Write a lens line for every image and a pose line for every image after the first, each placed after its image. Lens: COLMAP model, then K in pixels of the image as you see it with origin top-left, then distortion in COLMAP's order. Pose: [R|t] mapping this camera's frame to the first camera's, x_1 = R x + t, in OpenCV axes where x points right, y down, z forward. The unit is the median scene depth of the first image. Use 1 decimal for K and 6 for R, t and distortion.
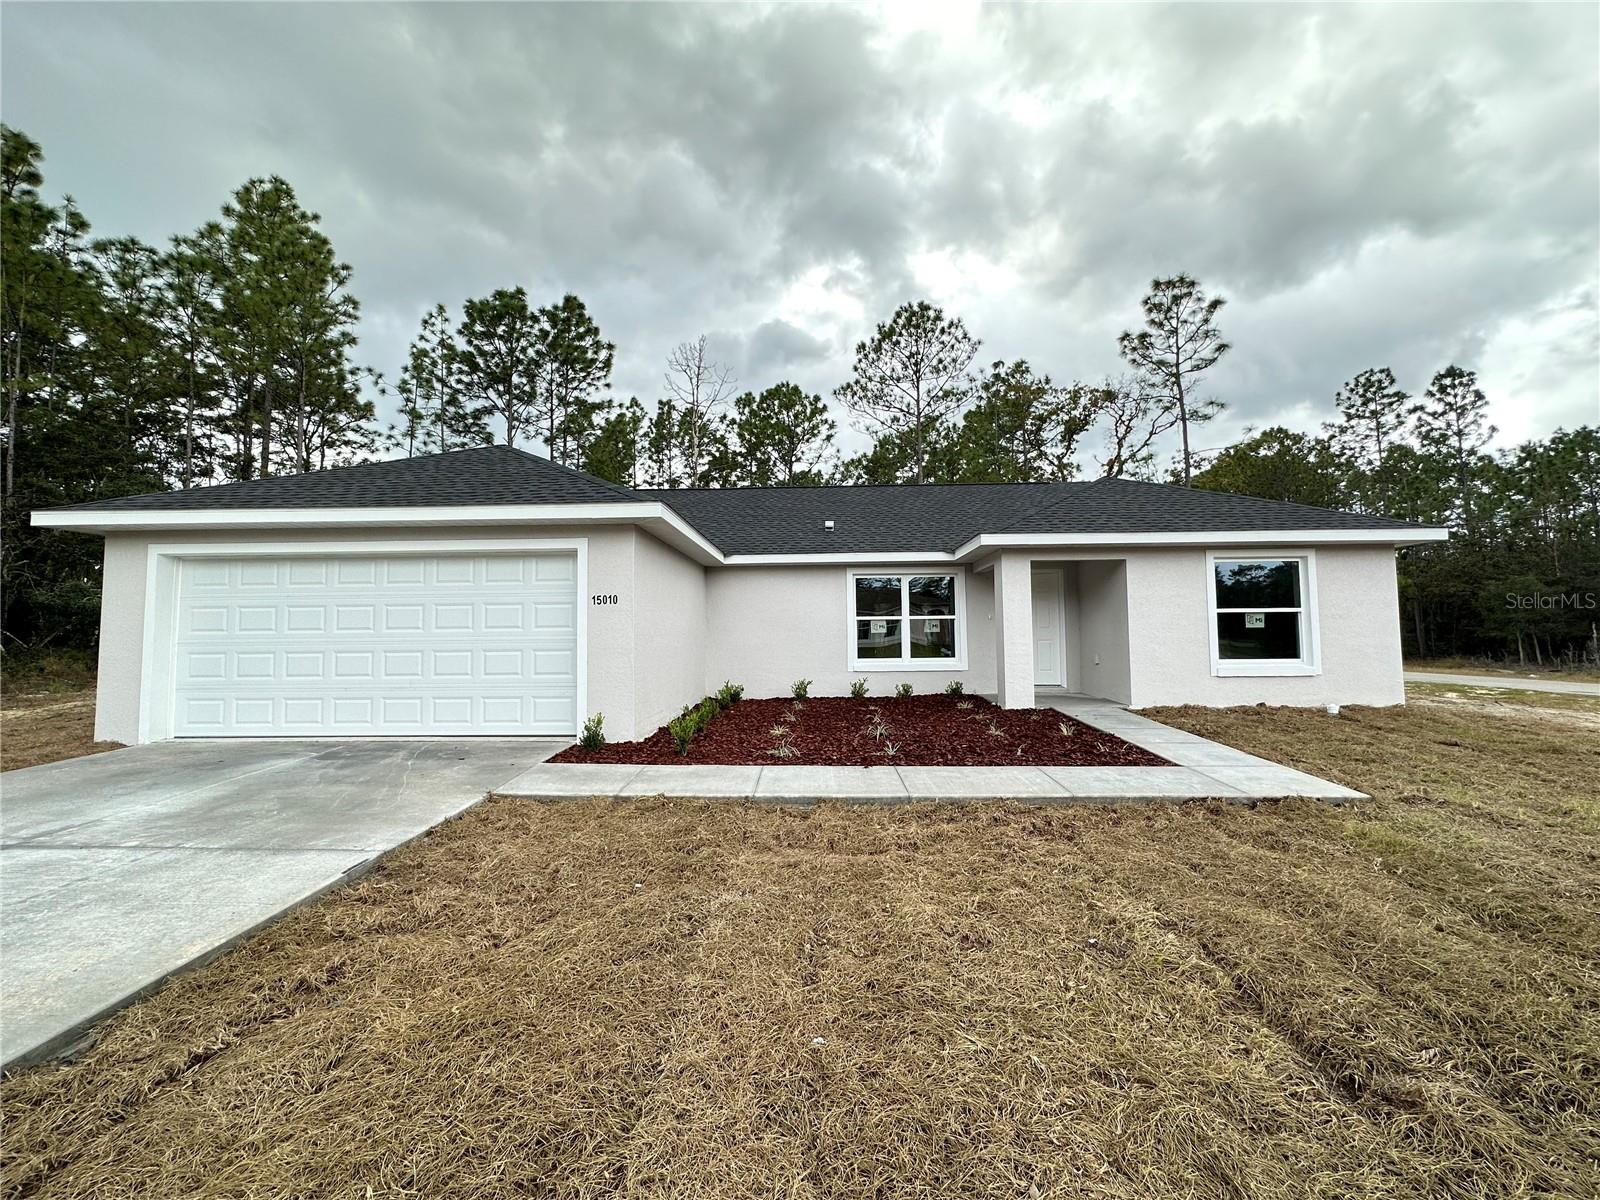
lens RADIAL K [[638.5, 0, 800.0], [0, 638.5, 600.0], [0, 0, 1]] dist [-0.005251, -0.000157]
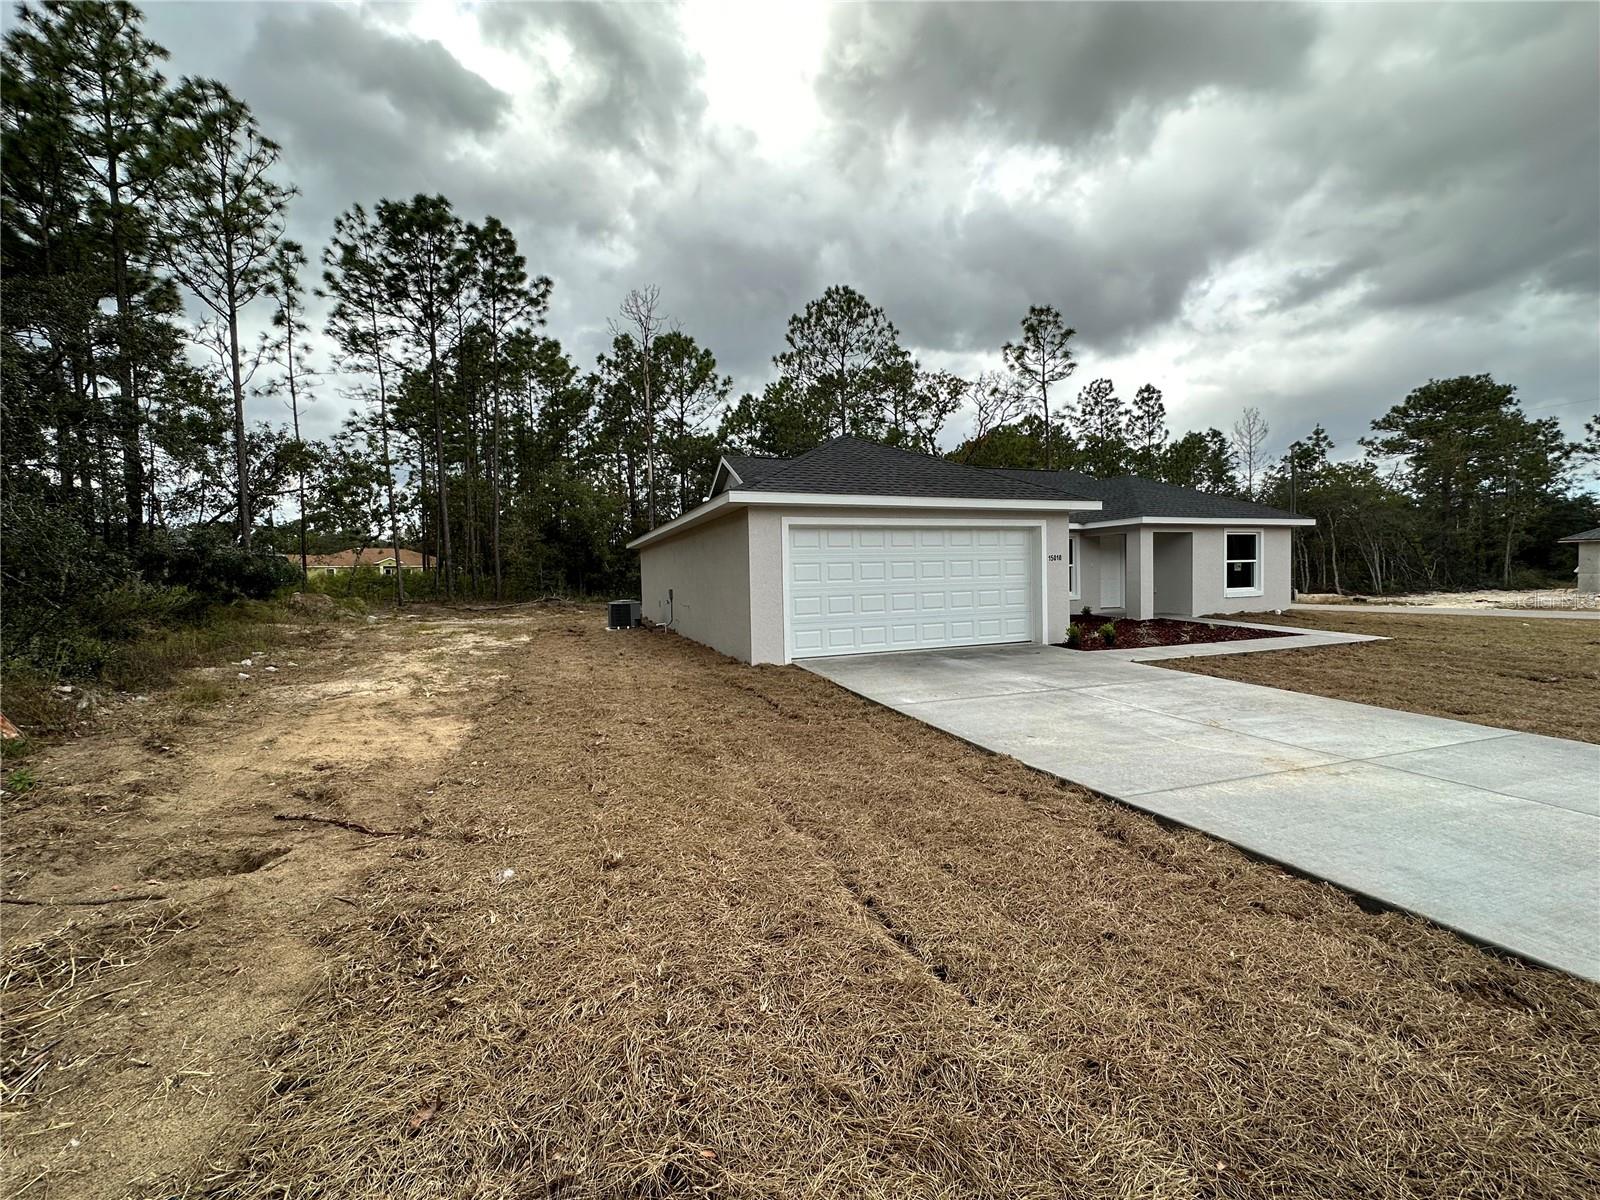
lens RADIAL K [[638.5, 0, 800.0], [0, 638.5, 600.0], [0, 0, 1]] dist [-0.005251, -0.000157]
pose [[0.920894, -0.027252, 0.388860, -0.342581], [-0.006979, 0.996241, 0.086345, -0.006512], [-0.389751, -0.082228, 0.917242, -0.059889]]
